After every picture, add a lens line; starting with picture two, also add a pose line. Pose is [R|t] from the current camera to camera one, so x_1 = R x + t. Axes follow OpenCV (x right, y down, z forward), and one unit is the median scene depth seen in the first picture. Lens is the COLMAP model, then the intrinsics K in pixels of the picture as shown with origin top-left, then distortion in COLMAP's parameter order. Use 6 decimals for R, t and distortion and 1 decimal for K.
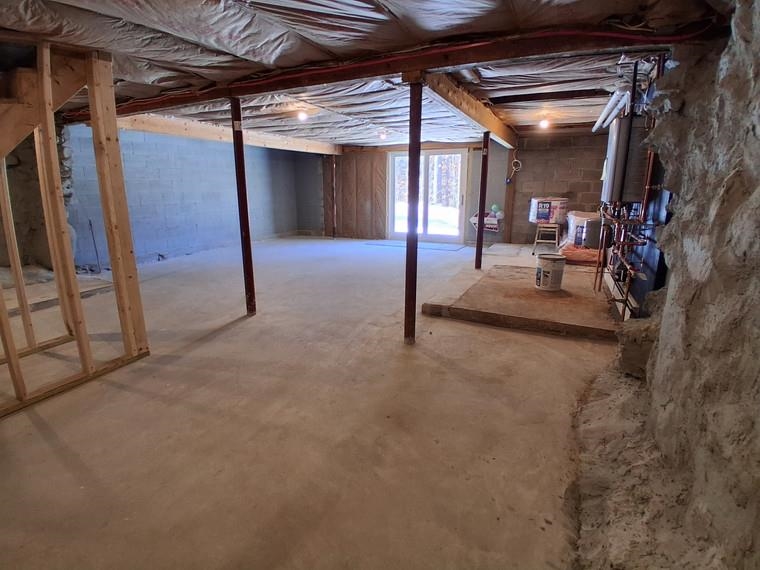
lens RADIAL K [[374.4, 0, 362.0], [0, 374.4, 264.0], [0, 0, 1]] dist [0.000052, -0.000188]
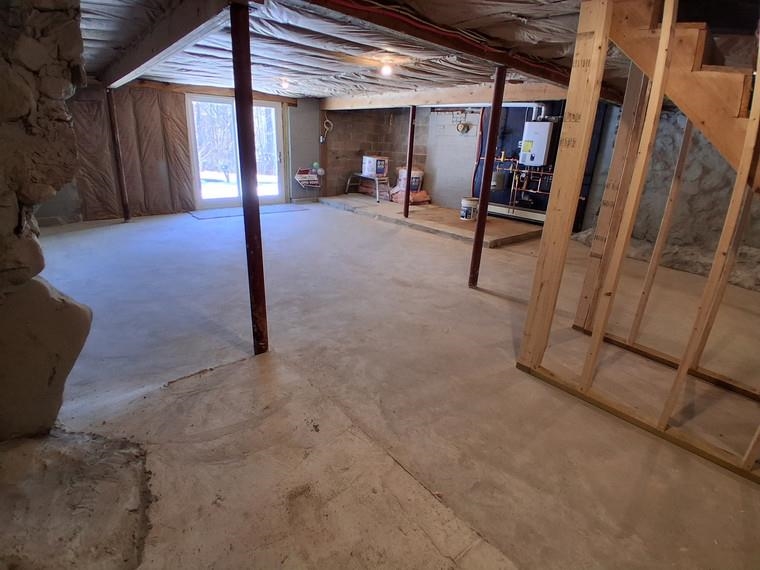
lens RADIAL K [[380.6, 0, 380.0], [0, 380.6, 285.0], [0, 0, 1]] dist [-0.027676, -0.001181]
pose [[0.365527, -0.312715, 0.876698, -0.617965], [0.145123, 0.949503, 0.278178, -0.093754], [-0.919418, 0.025547, 0.392451, 0.387825]]
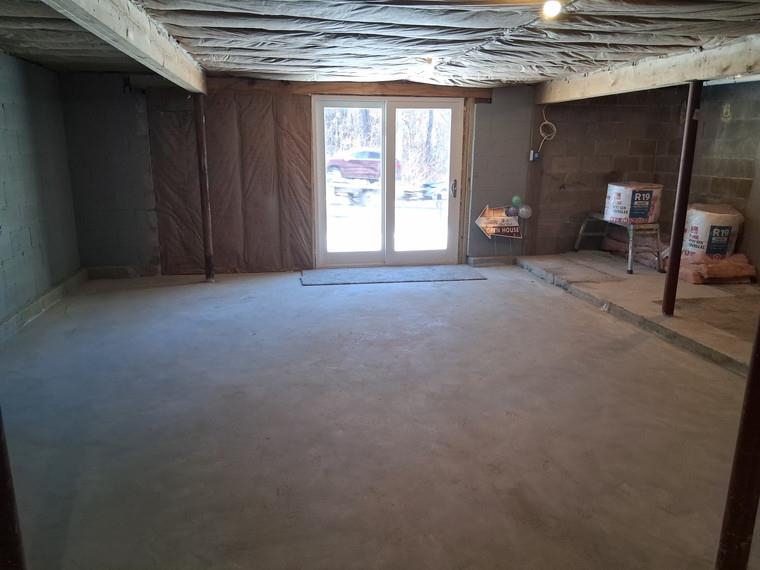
lens RADIAL K [[576.2, 0, 380.0], [0, 576.2, 285.0], [0, 0, 1]] dist [0.180909, -0.296694]
pose [[0.791471, -0.136649, 0.595735, -0.390844], [0.119541, 0.990472, 0.068375, -0.099791], [-0.599402, 0.017098, 0.800265, 0.354371]]
